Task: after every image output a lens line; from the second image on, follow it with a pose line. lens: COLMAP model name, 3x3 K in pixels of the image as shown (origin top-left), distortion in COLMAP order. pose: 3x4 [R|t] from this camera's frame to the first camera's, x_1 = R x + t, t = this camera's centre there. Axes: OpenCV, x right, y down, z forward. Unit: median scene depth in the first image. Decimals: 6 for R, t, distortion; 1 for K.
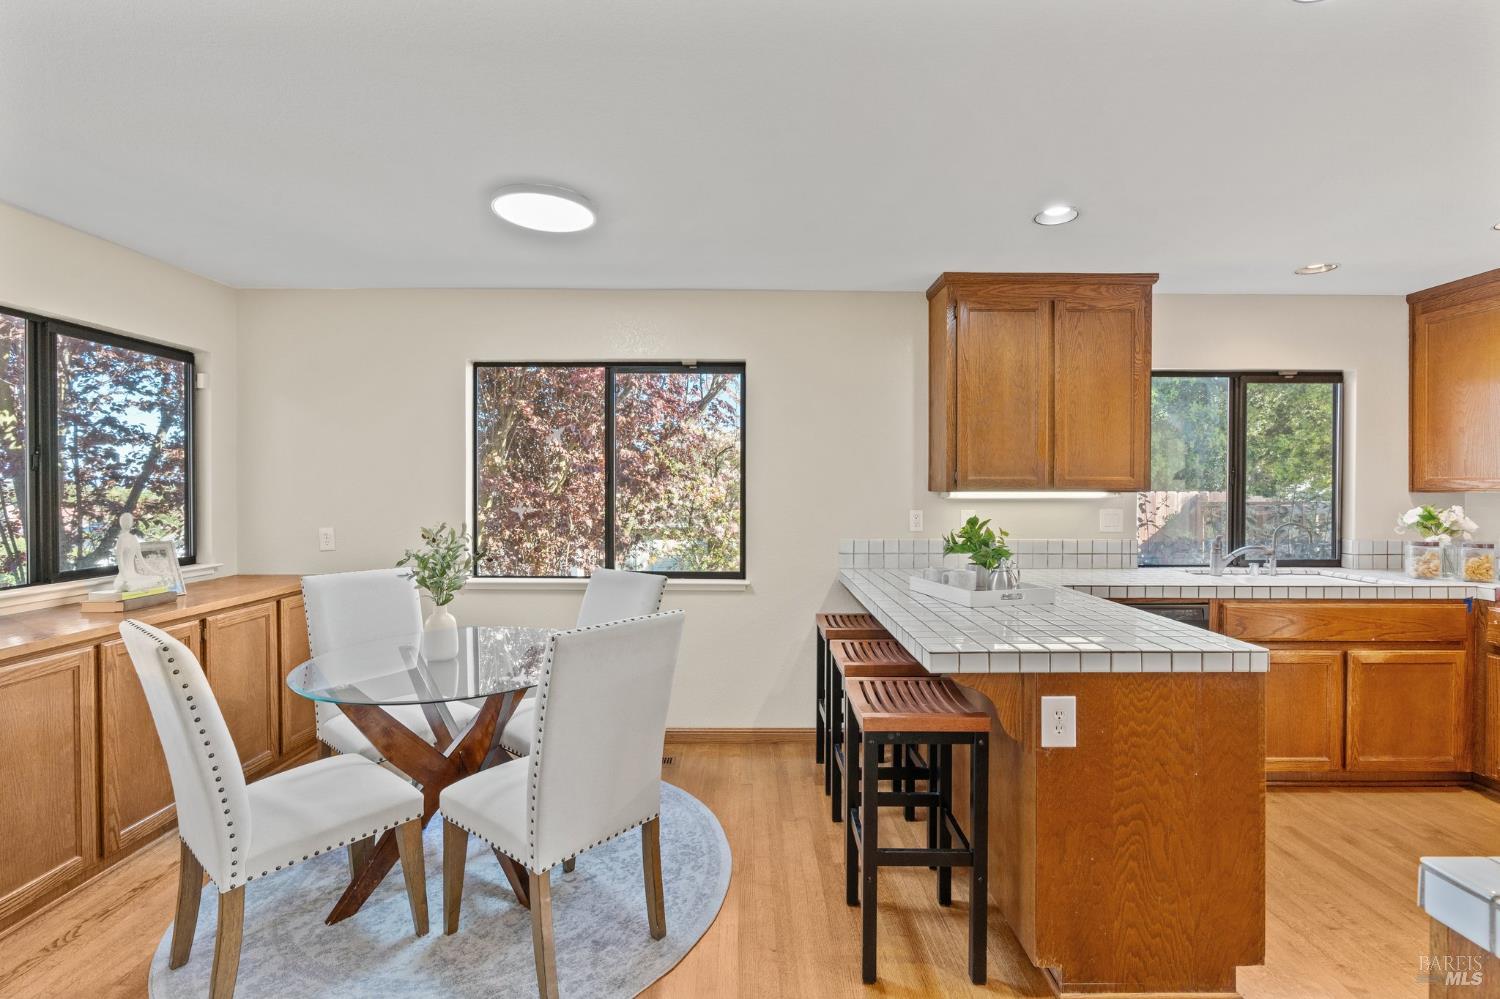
lens RADIAL K [[676.9, 0, 745.9], [0, 676.9, 495.7], [0, 0, 1]] dist [-0.005128, 0.000559]
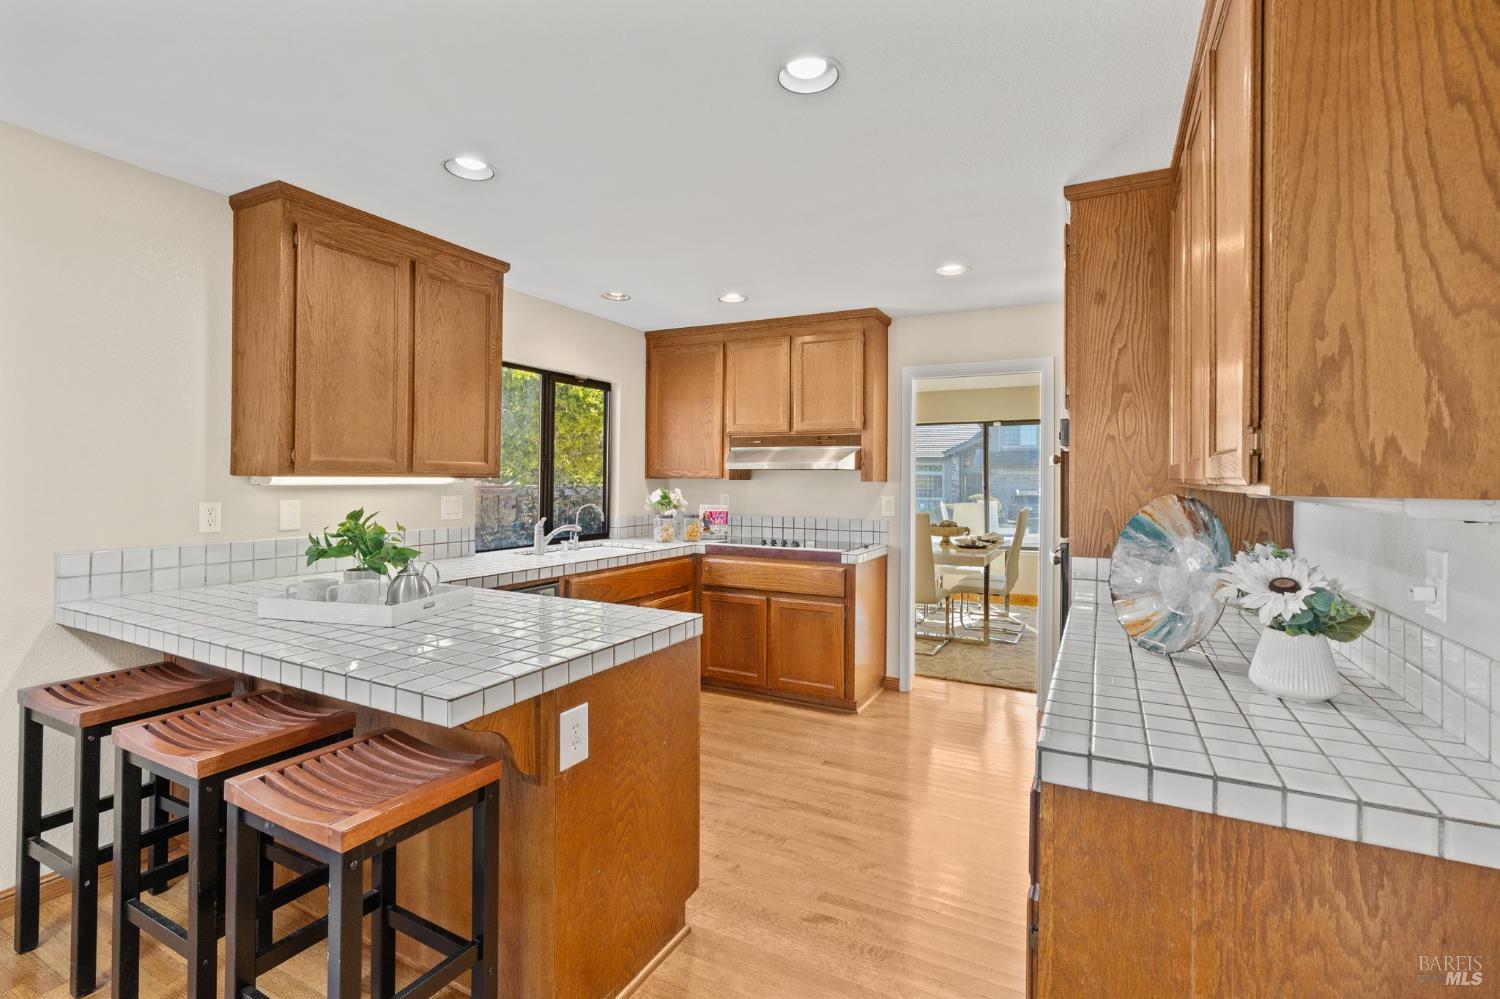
lens RADIAL K [[676.9, 0, 696.4], [0, 676.9, 473.6], [0, 0, 1]] dist [-0.005128, 0.000559]
pose [[0.465636, 0.008496, 0.884935, -0.169923], [-0.001137, 0.999959, -0.009002, -0.003373], [-0.884976, 0.003185, 0.465627, 0.292165]]
